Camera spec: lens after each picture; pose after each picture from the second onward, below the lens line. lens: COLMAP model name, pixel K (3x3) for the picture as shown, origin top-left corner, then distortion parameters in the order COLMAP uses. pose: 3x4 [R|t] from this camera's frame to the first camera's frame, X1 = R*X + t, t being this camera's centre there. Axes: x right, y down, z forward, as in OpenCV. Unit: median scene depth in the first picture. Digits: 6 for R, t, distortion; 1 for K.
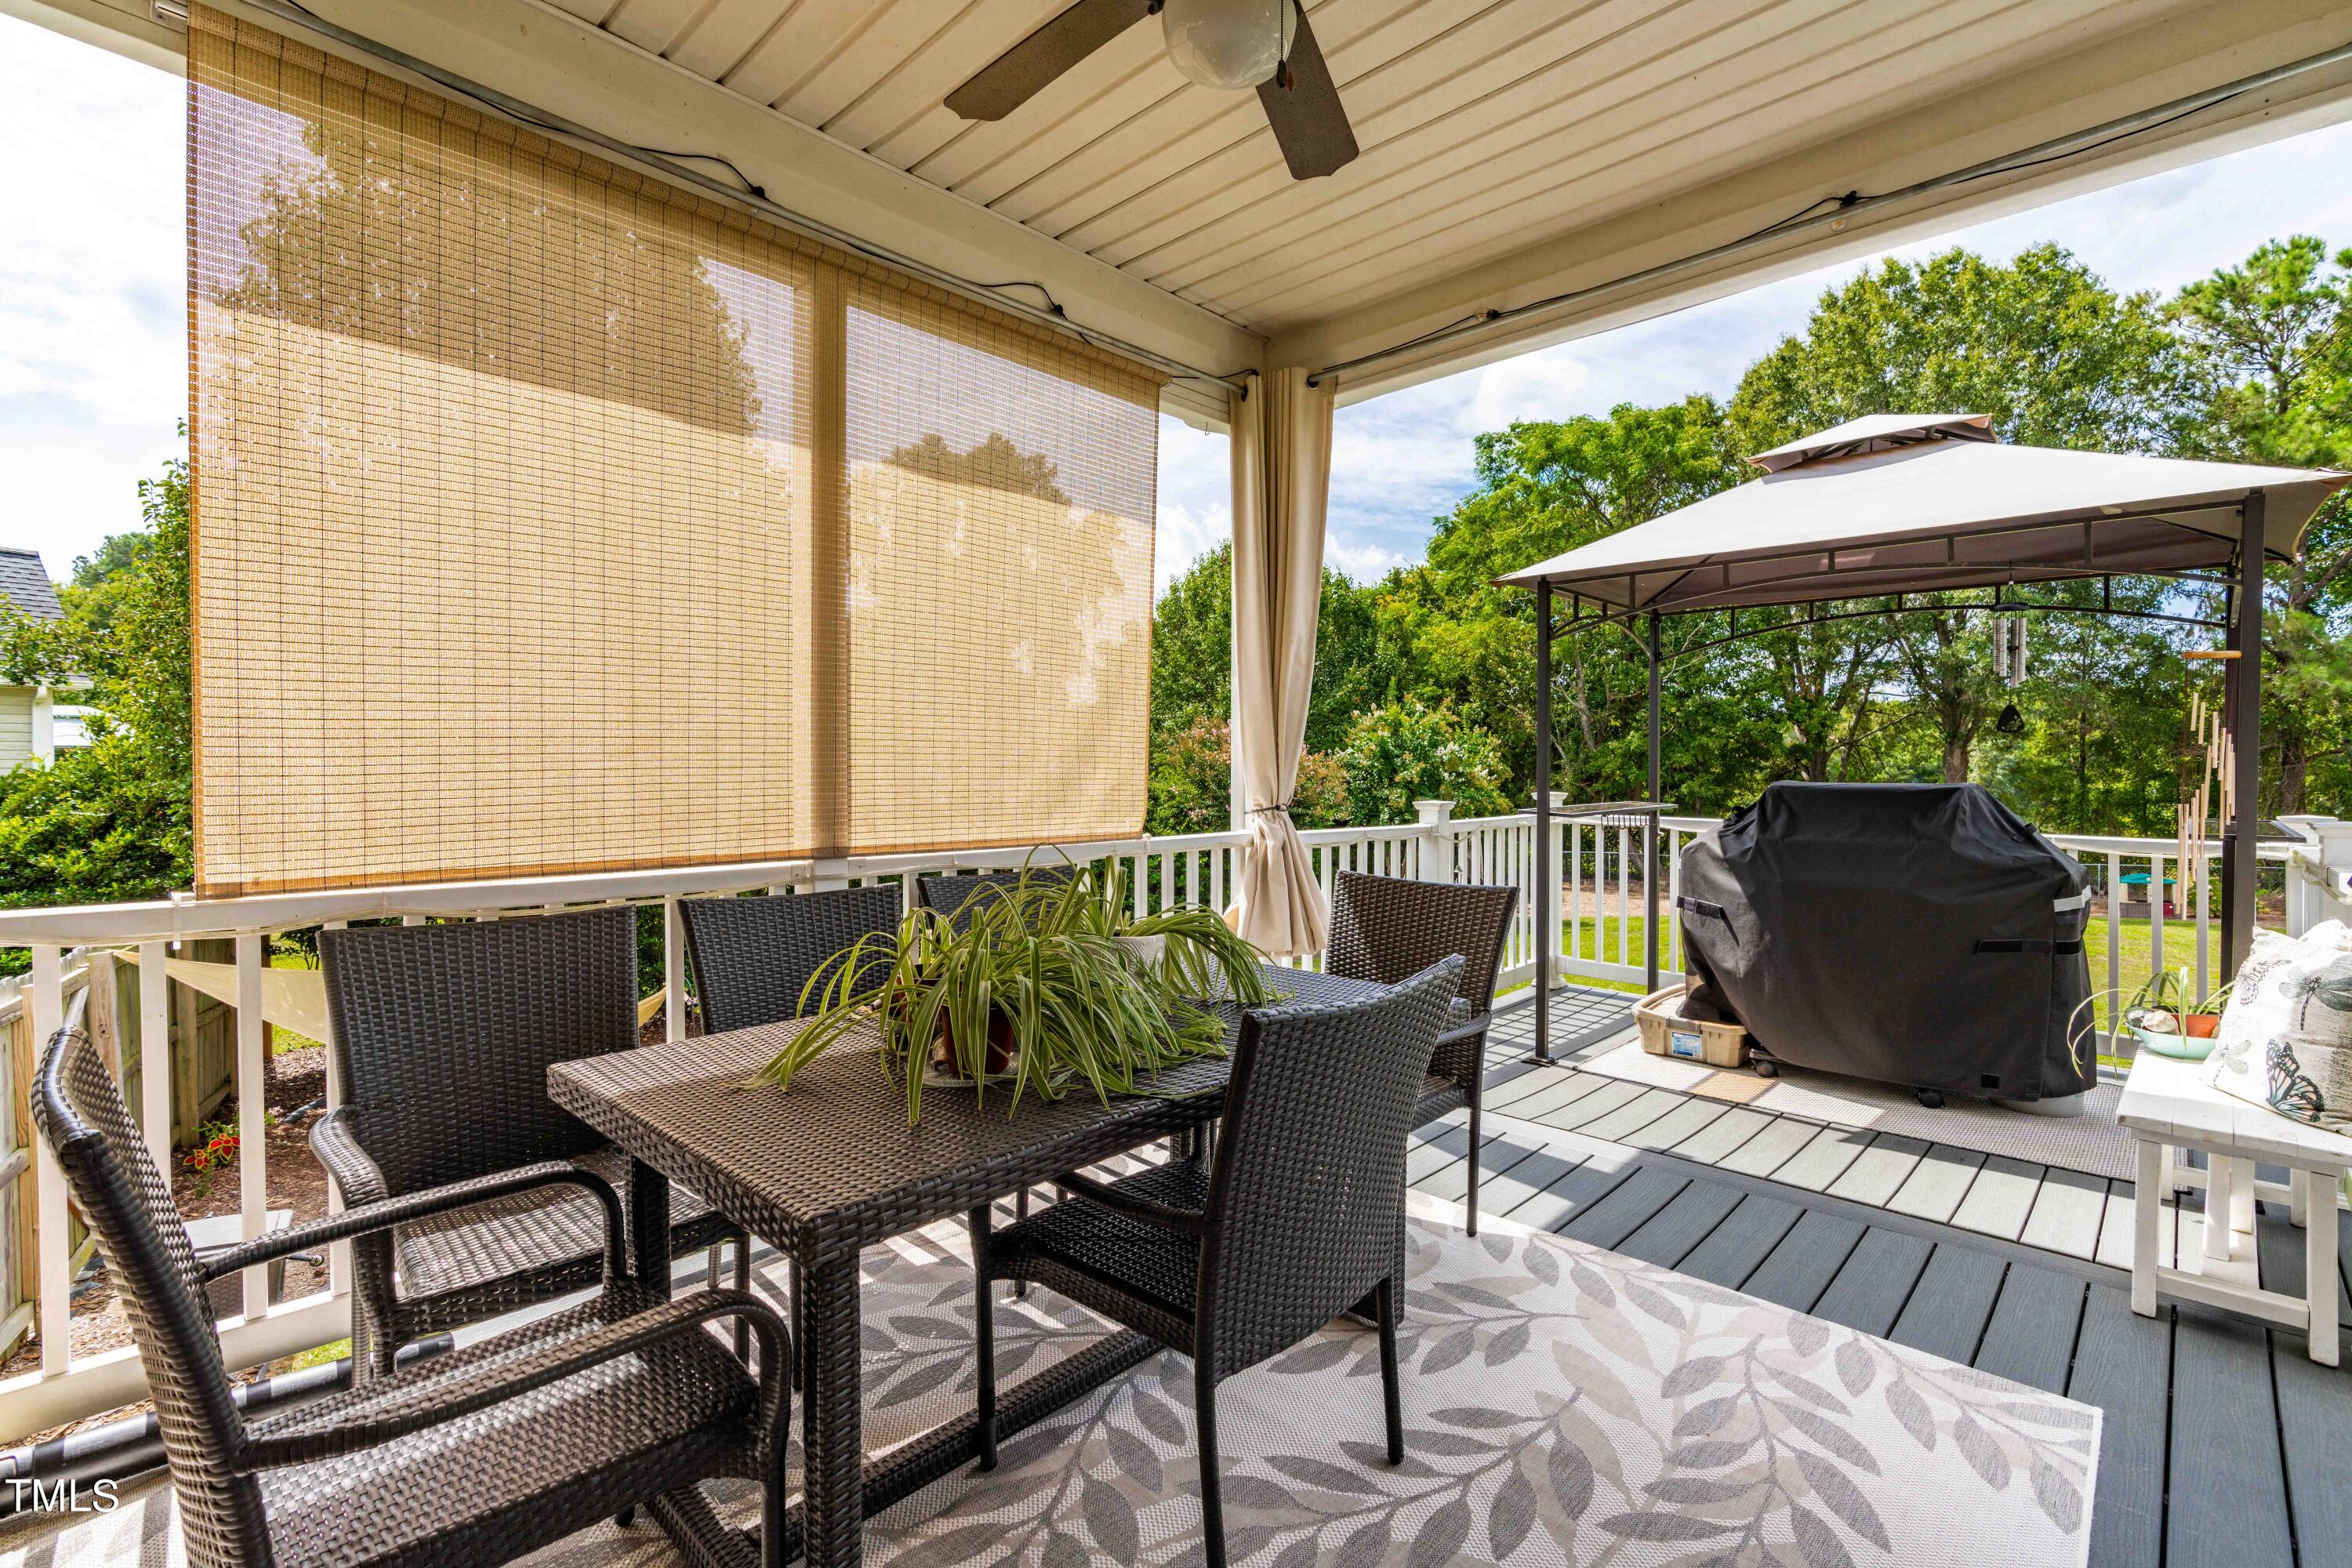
lens RADIAL K [[1069.9, 0, 1163.4], [0, 1069.9, 791.9], [0, 0, 1]] dist [0.002118, 0.000127]
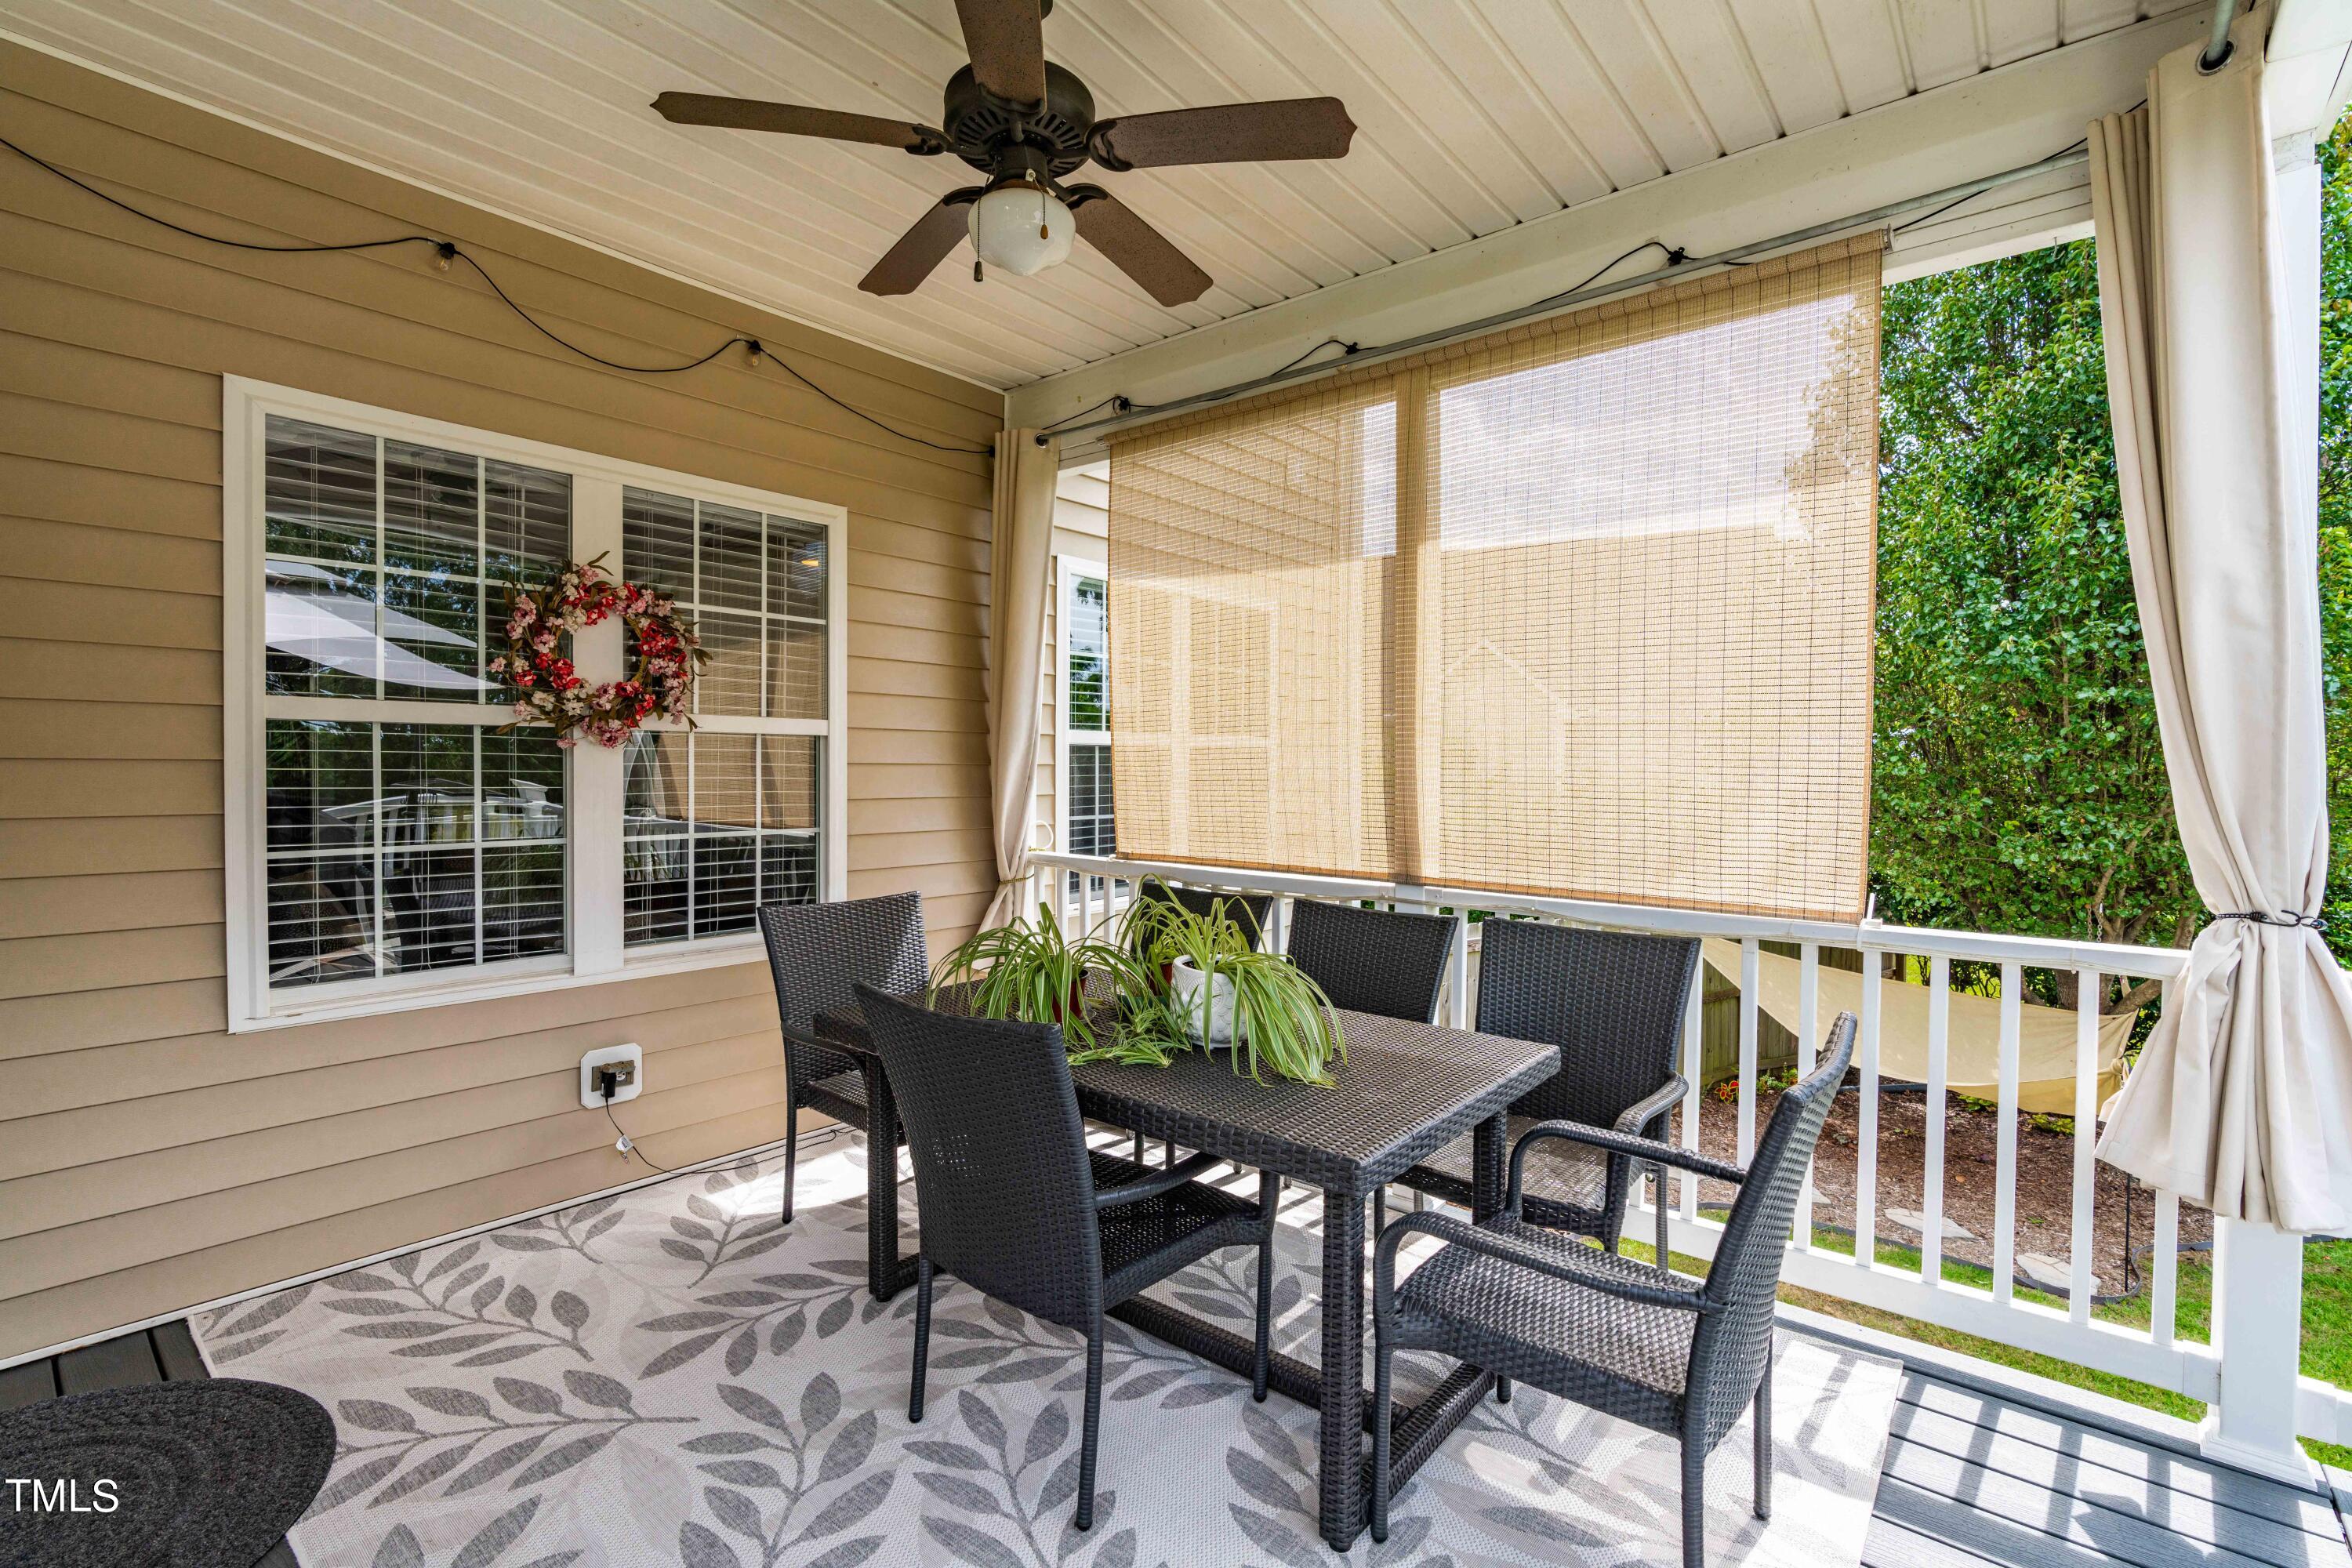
lens RADIAL K [[1069.9, 0, 1163.4], [0, 1069.9, 772.8], [0, 0, 1]] dist [0.002118, 0.000127]
pose [[0.067014, 0.005109, -0.997739, 0.821465], [-0.031858, 0.999488, 0.002979, -0.052720], [0.997243, 0.031587, 0.067142, 0.664939]]
